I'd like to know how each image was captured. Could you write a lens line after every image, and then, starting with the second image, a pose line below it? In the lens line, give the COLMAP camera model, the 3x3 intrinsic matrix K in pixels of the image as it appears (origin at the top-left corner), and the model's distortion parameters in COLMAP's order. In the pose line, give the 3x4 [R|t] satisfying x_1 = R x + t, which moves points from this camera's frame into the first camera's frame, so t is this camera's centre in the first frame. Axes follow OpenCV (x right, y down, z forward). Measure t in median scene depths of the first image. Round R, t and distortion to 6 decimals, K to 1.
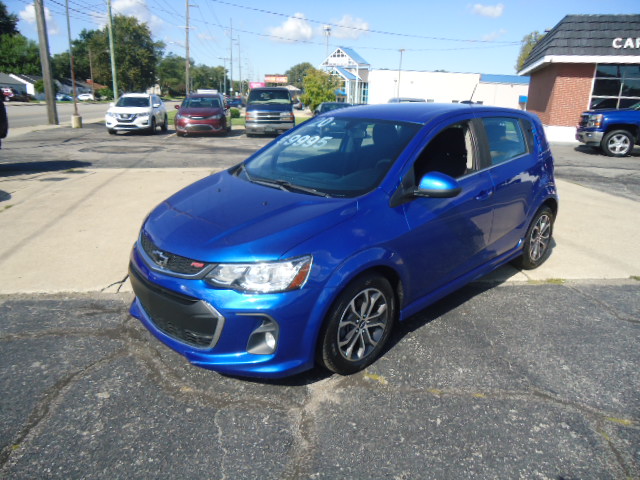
lens RADIAL K [[459.6, 0, 320.0], [0, 459.6, 240.0], [0, 0, 1]] dist [-0.009135, 0.001441]
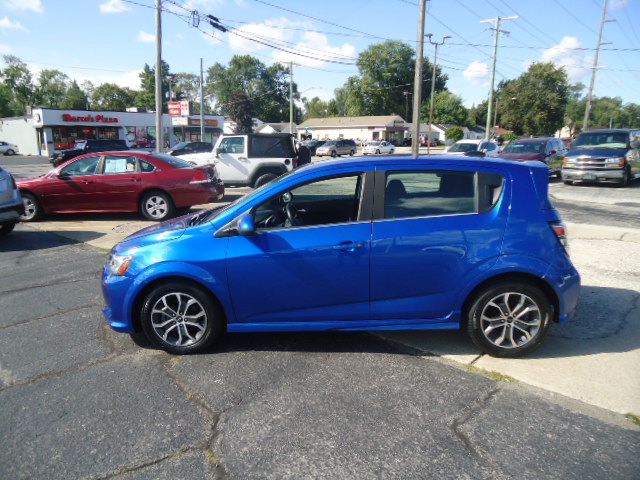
lens RADIAL K [[459.6, 0, 320.0], [0, 459.6, 240.0], [0, 0, 1]] dist [-0.009135, 0.001441]
pose [[0.681917, 0.132456, -0.719336, 0.173300], [-0.196421, 0.980503, -0.005656, -0.015549], [0.704562, 0.145150, 0.694639, 0.042755]]
